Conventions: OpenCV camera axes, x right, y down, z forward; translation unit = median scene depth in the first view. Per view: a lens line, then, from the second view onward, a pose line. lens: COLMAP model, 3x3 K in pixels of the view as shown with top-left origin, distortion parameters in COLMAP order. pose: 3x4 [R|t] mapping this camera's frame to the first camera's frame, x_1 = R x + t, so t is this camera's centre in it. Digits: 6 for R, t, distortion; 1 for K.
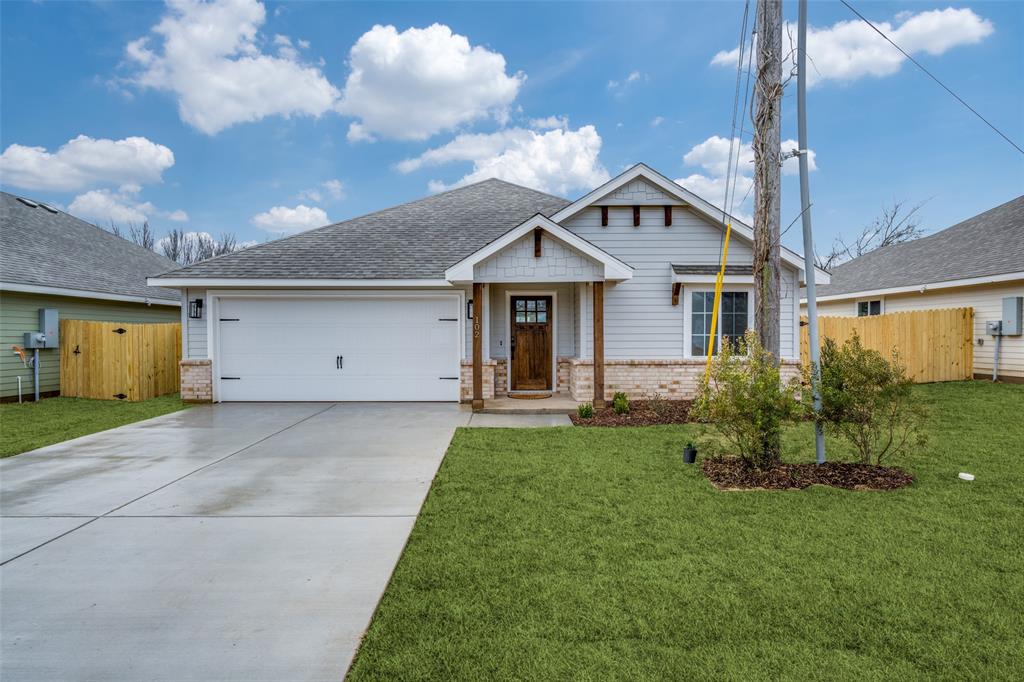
lens RADIAL K [[409.3, 0, 509.4], [0, 409.3, 340.8], [0, 0, 1]] dist [-0.001807, 0.001164]
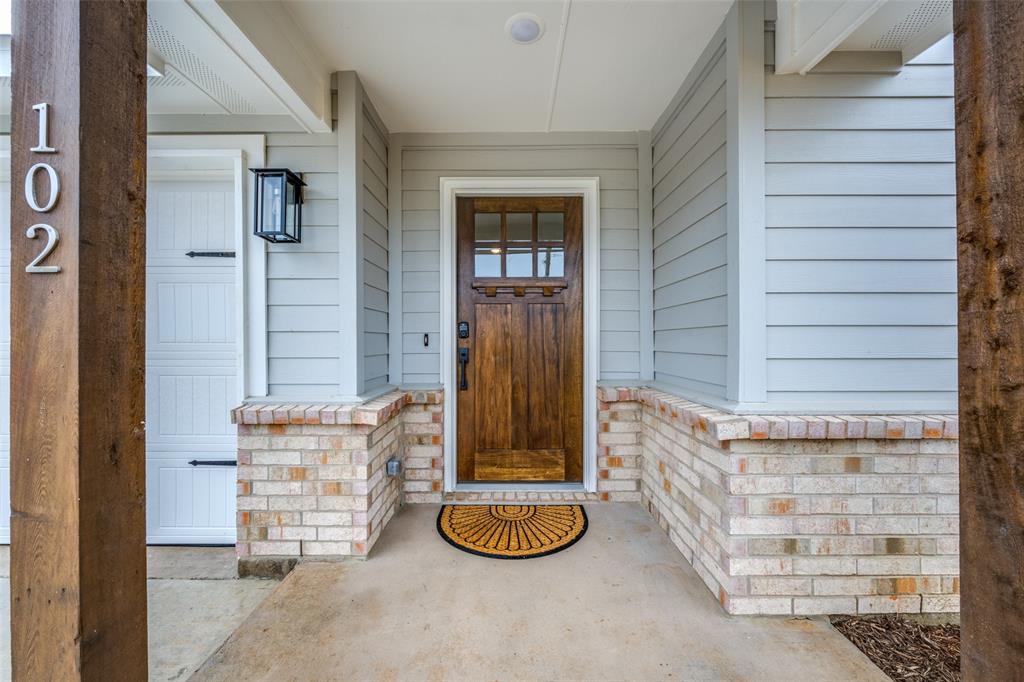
lens RADIAL K [[409.3, 0, 510.5], [0, 409.3, 341.7], [0, 0, 1]] dist [-0.001807, 0.001164]
pose [[0.999929, 0.001905, 0.011795, 0.042993], [-0.001815, 0.999969, -0.007603, 0.009450], [-0.011809, 0.007581, 0.999902, 0.676486]]
